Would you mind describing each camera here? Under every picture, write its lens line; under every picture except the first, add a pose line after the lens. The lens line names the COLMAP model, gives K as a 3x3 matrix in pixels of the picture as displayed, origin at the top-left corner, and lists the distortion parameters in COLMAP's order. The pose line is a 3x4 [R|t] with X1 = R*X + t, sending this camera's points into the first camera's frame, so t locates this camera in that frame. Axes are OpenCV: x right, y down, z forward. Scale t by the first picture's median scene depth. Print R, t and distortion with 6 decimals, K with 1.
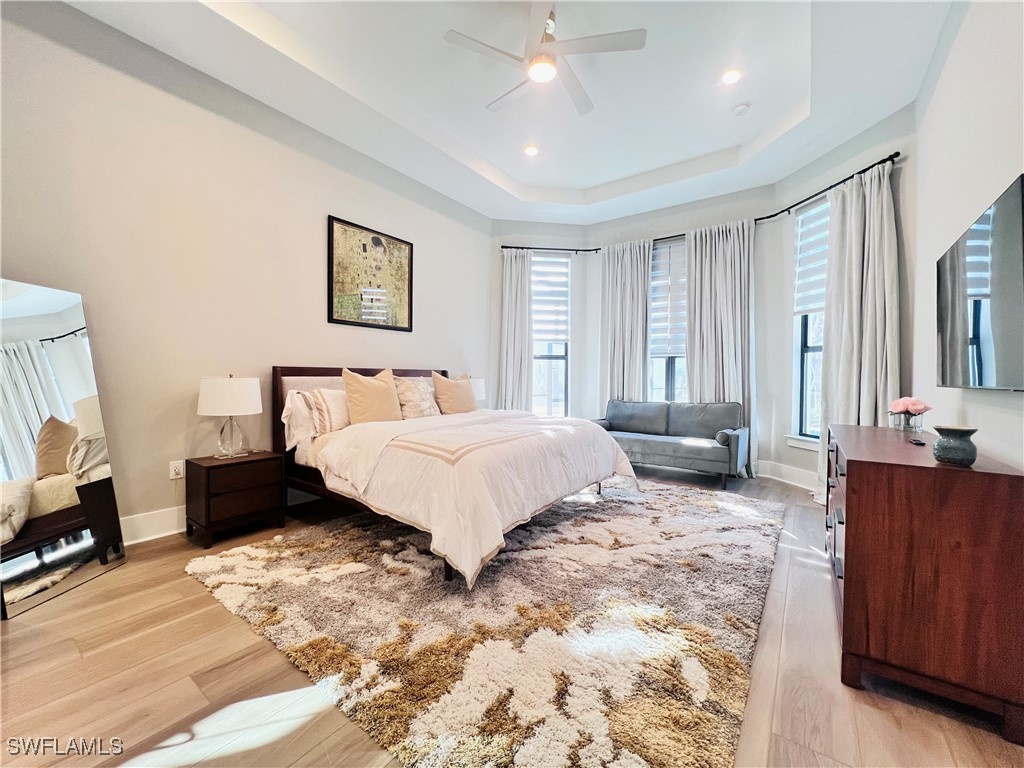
lens RADIAL K [[408.5, 0, 510.1], [0, 408.5, 382.0], [0, 0, 1]] dist [-0.002736, 0.000358]
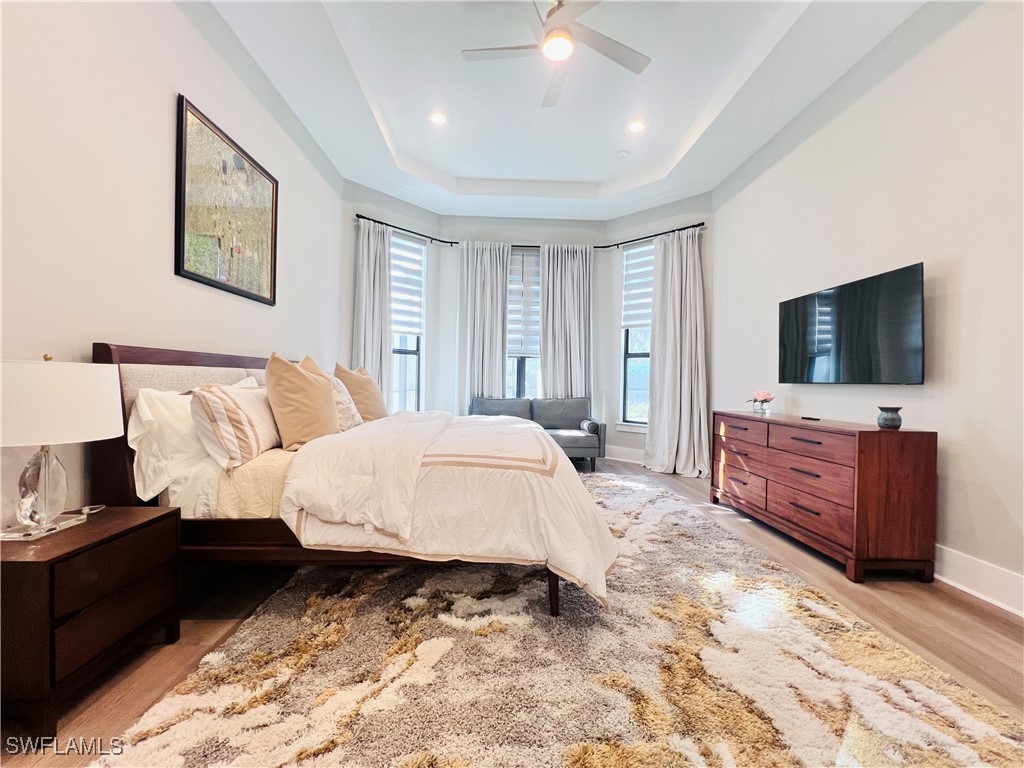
lens RADIAL K [[408.5, 0, 509.9], [0, 408.5, 383.0], [0, 0, 1]] dist [-0.002736, 0.000358]
pose [[0.790908, 0.002487, 0.611931, -0.456529], [-0.004780, 0.999986, 0.002114, 0.008009], [-0.611917, -0.004597, 0.790909, 0.253826]]
